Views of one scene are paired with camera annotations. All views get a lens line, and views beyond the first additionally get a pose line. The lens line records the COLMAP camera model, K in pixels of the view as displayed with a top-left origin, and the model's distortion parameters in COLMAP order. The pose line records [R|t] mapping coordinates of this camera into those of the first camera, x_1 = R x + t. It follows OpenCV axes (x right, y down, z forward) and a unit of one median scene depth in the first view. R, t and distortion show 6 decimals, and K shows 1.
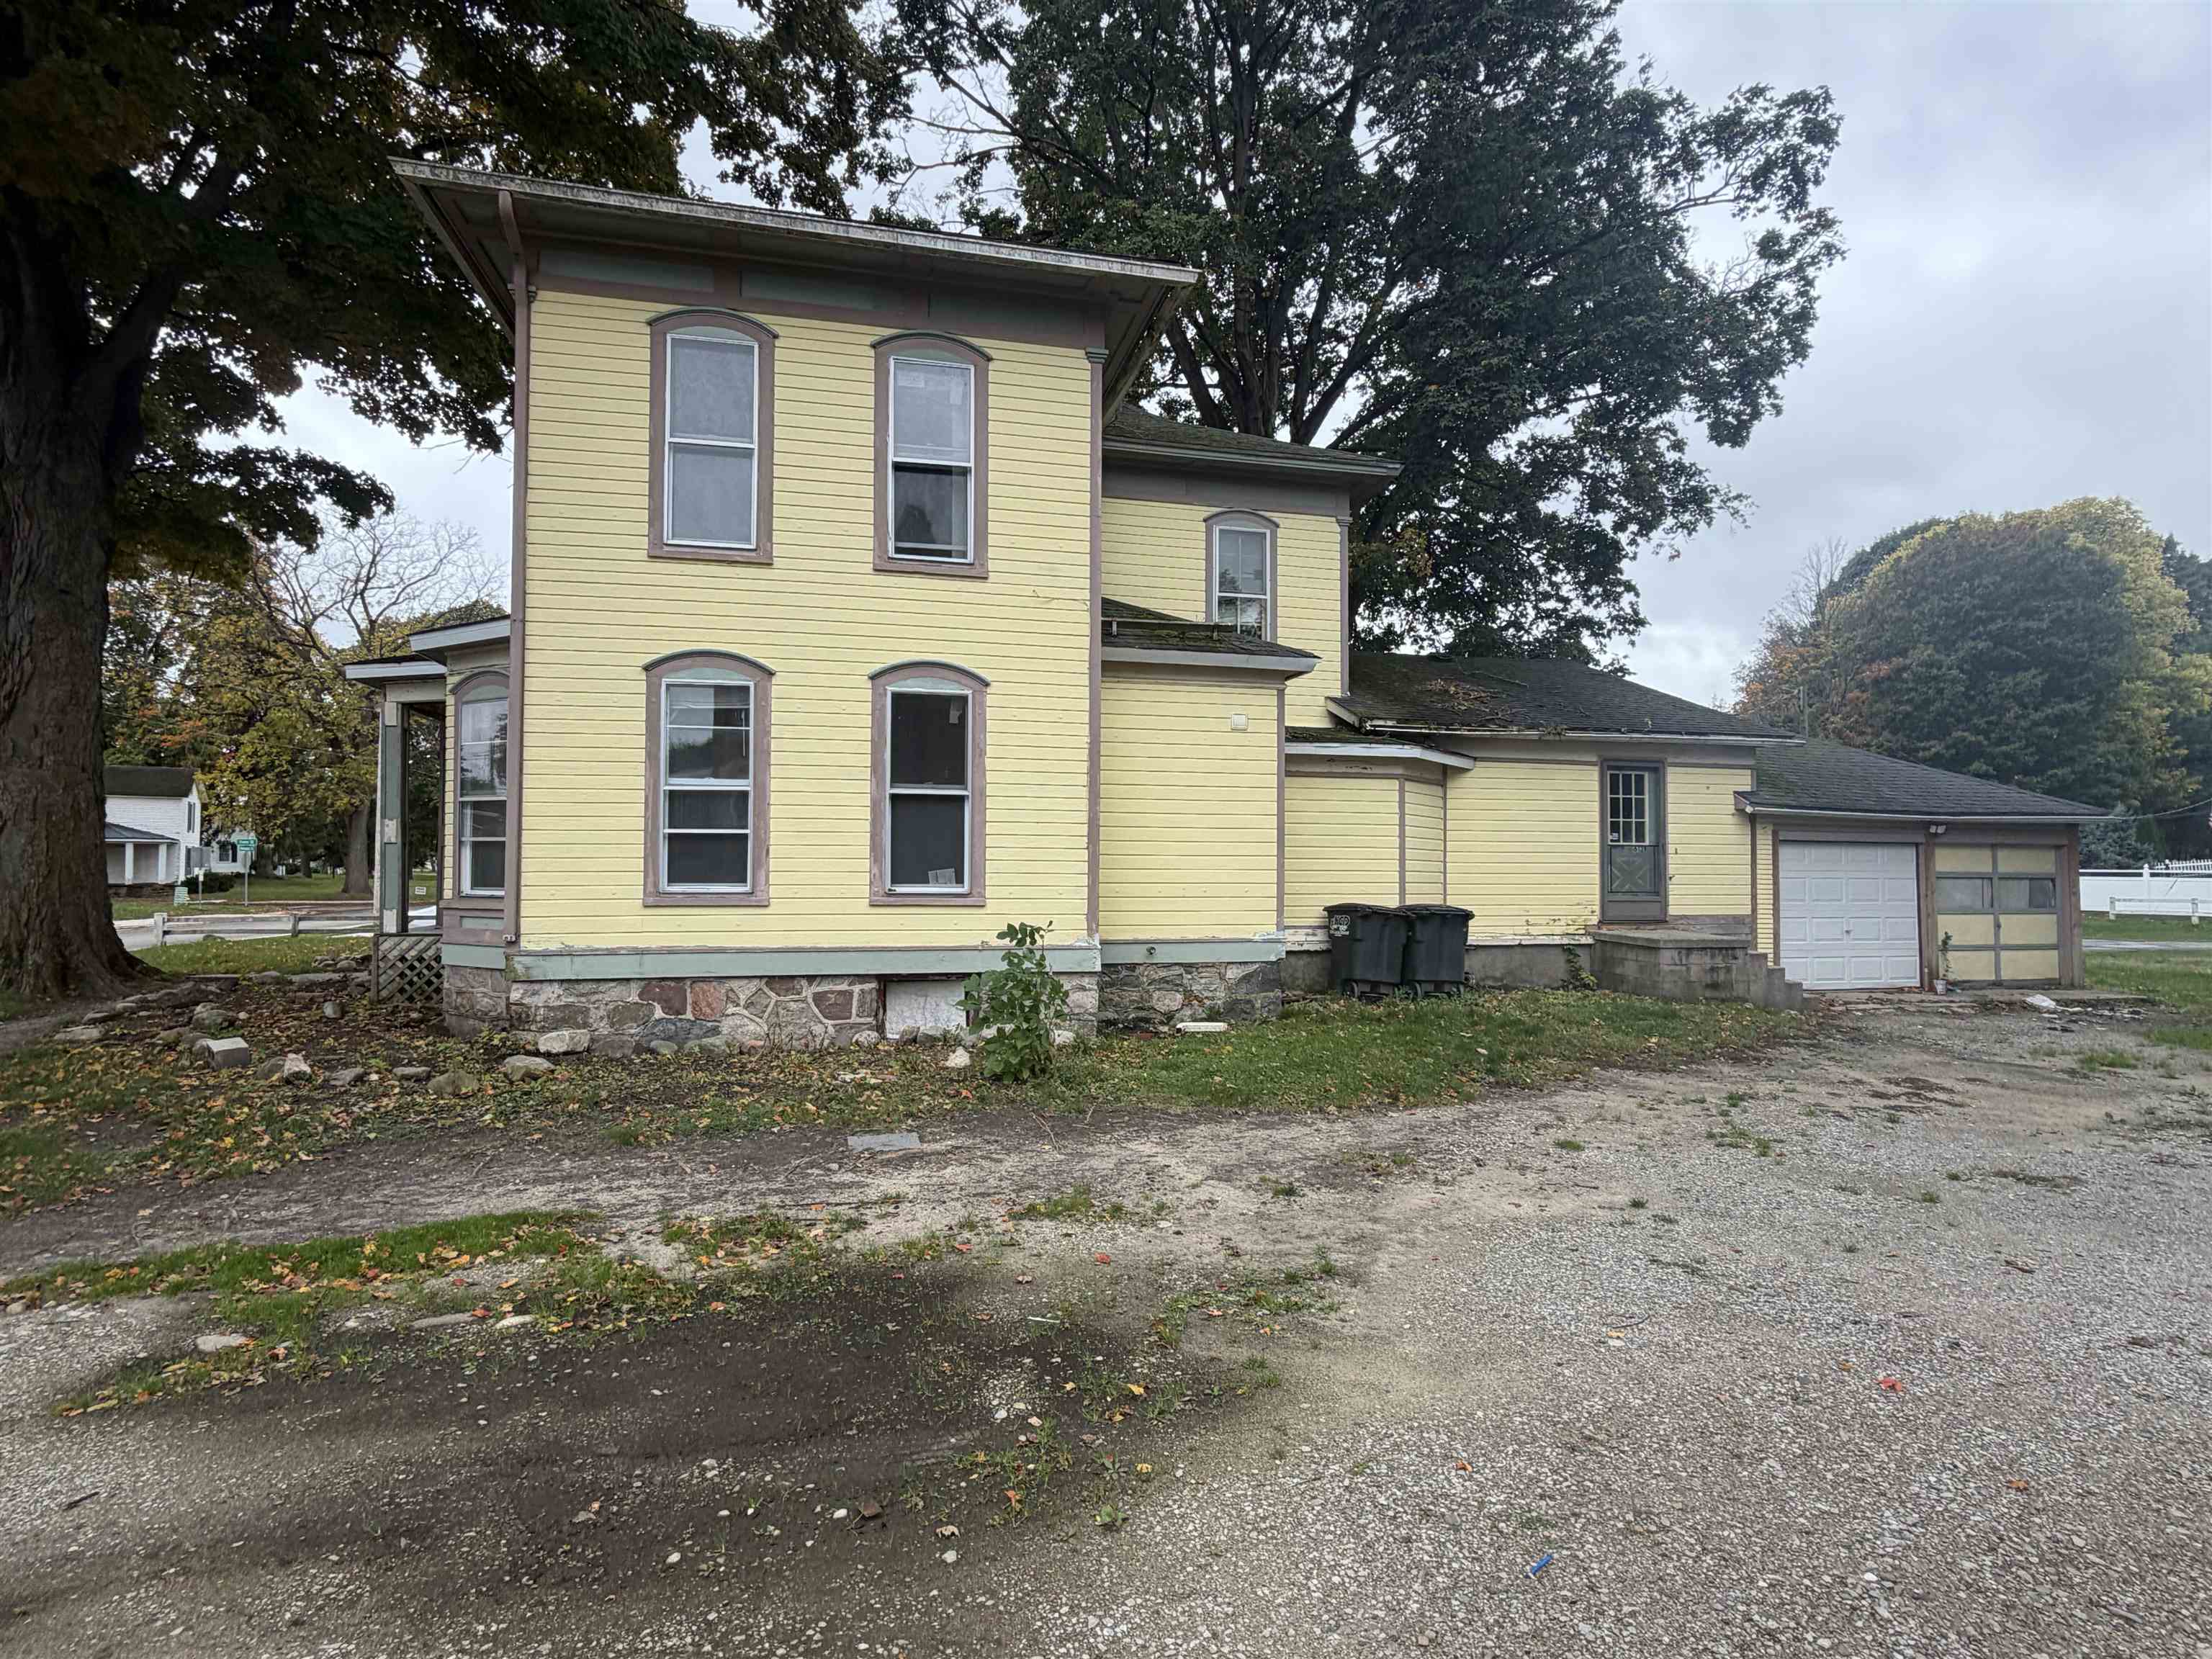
lens RADIAL K [[1107.3, 0, 1109.0], [0, 1107.3, 834.8], [0, 0, 1]] dist [-0.003157, -0.000712]
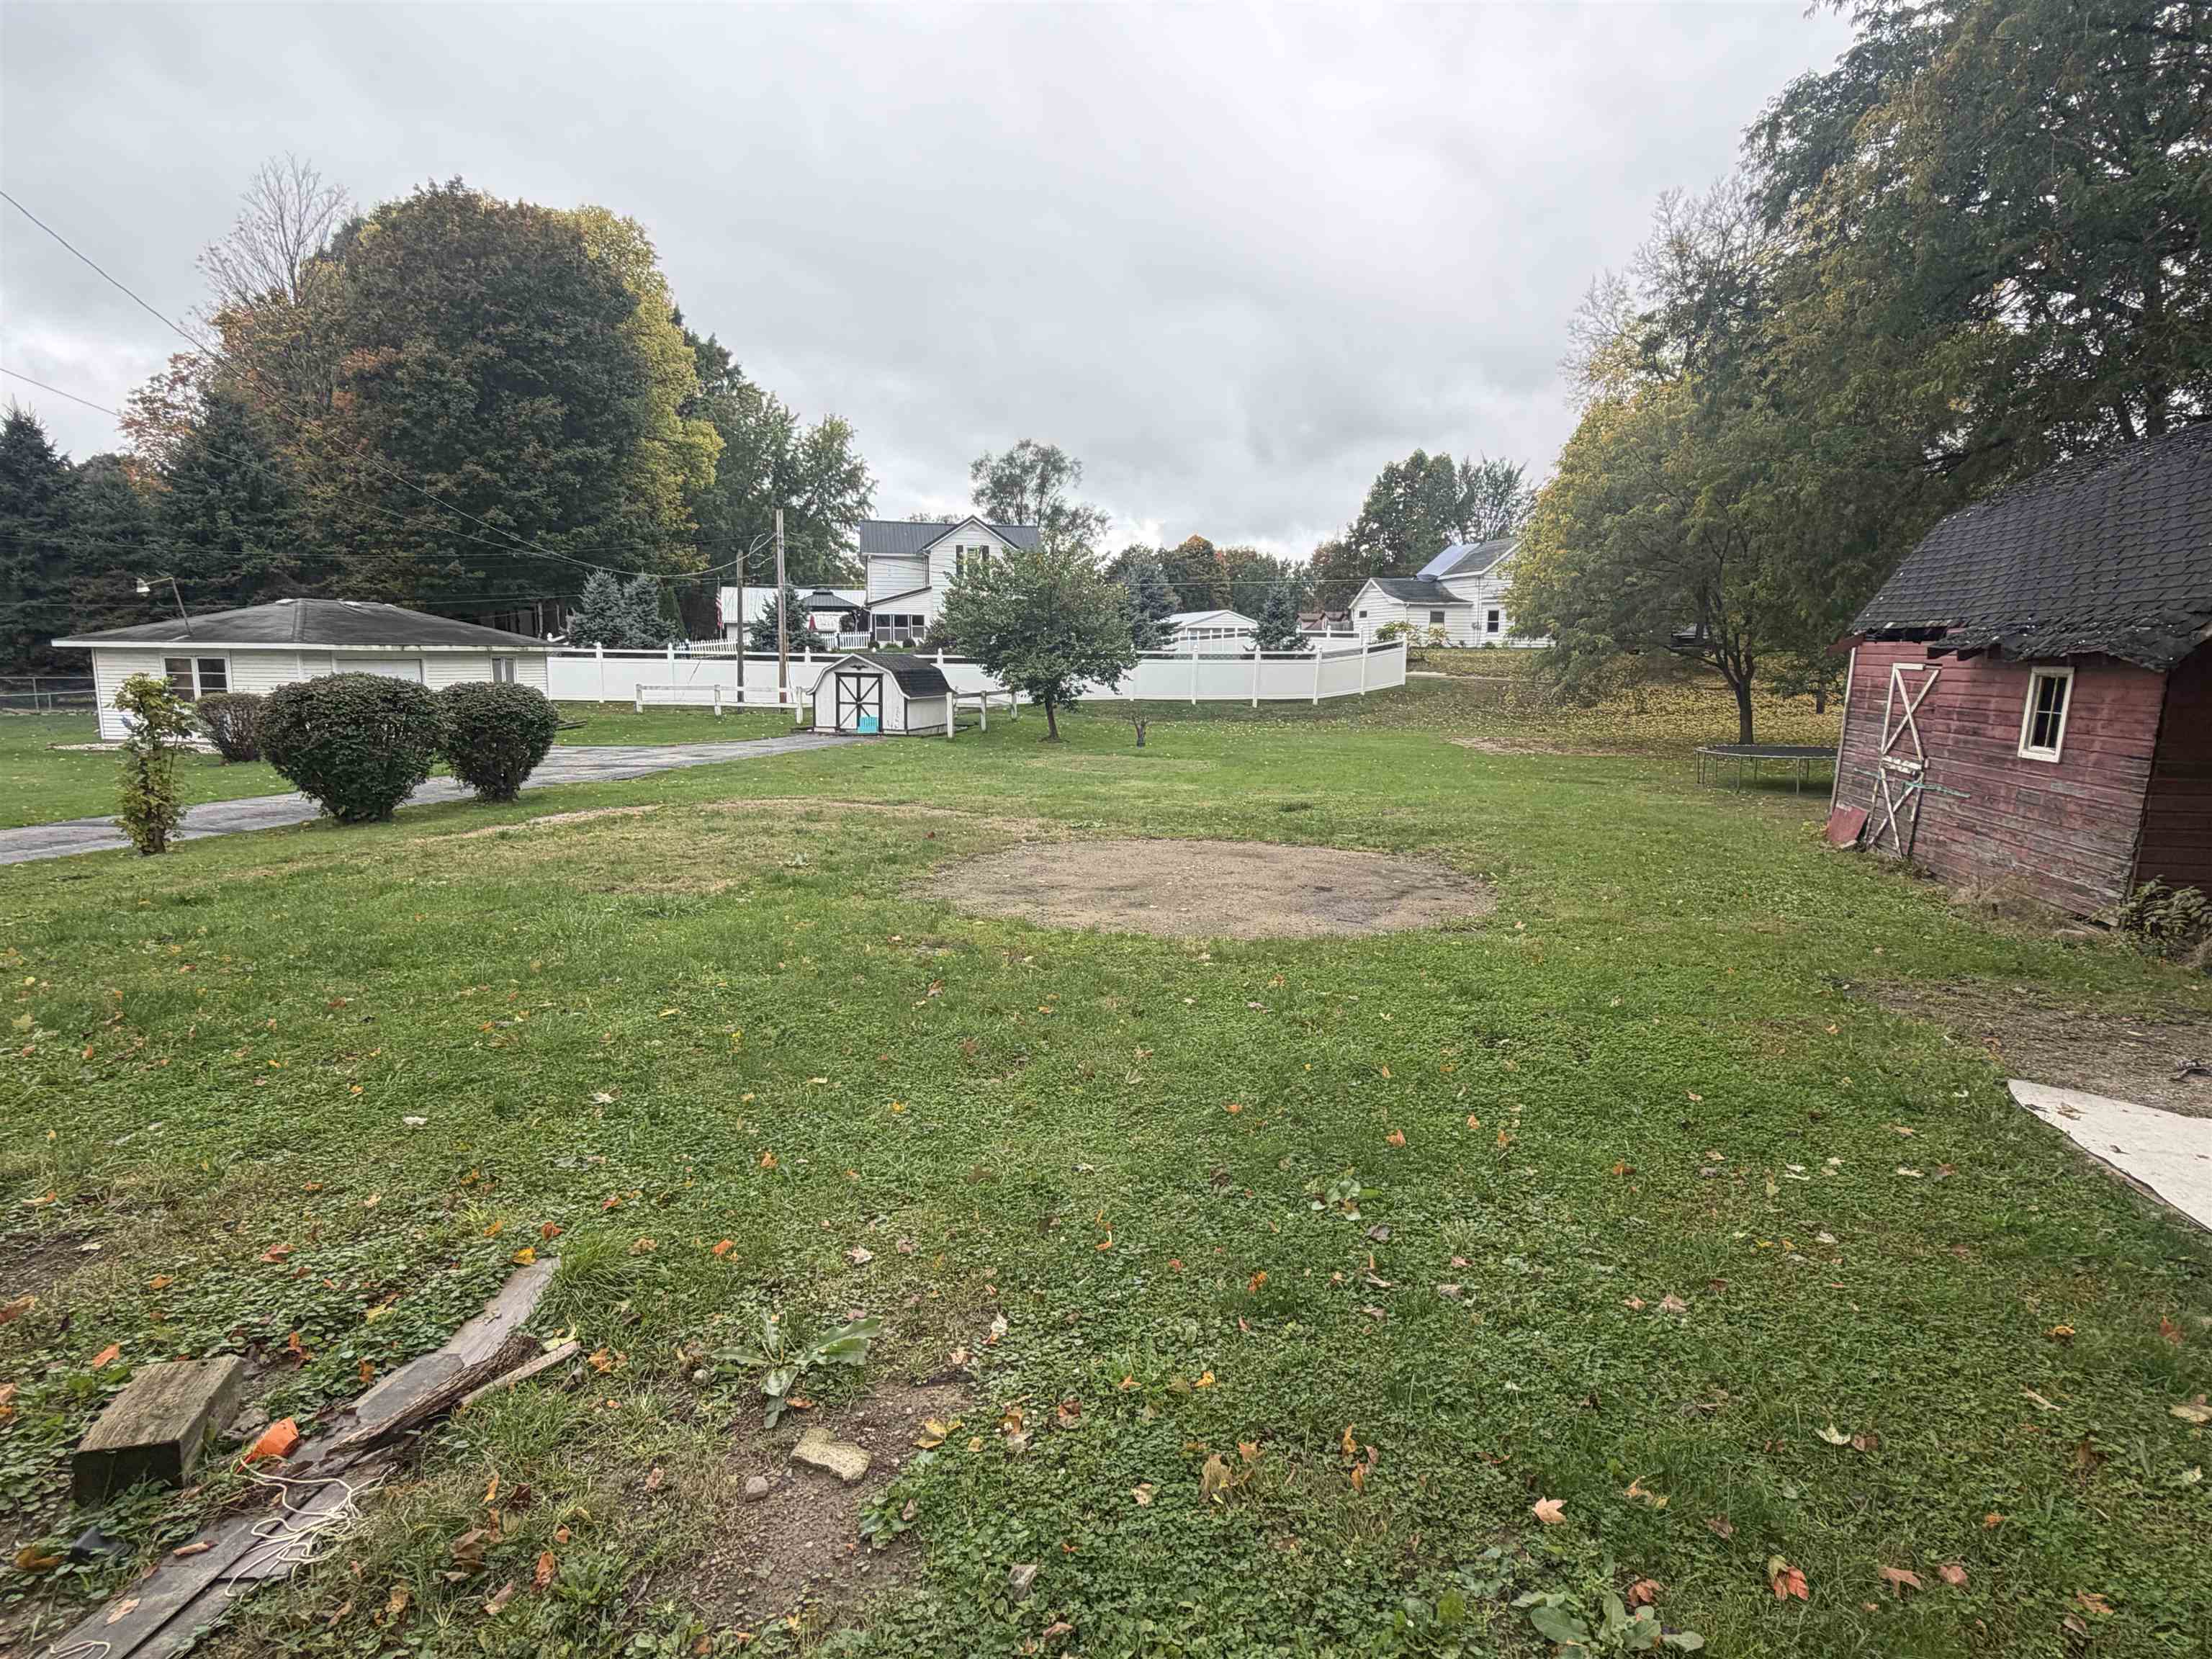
lens RADIAL K [[1166.2, 0, 1105.8], [0, 1166.2, 827.9], [0, 0, 1]] dist [0.000222, 0.000057]
pose [[0.441218, -0.128924, 0.888091, 0.215038], [-0.036112, 0.986274, 0.161118, 0.007751], [-0.896673, -0.103159, 0.430506, 0.235149]]
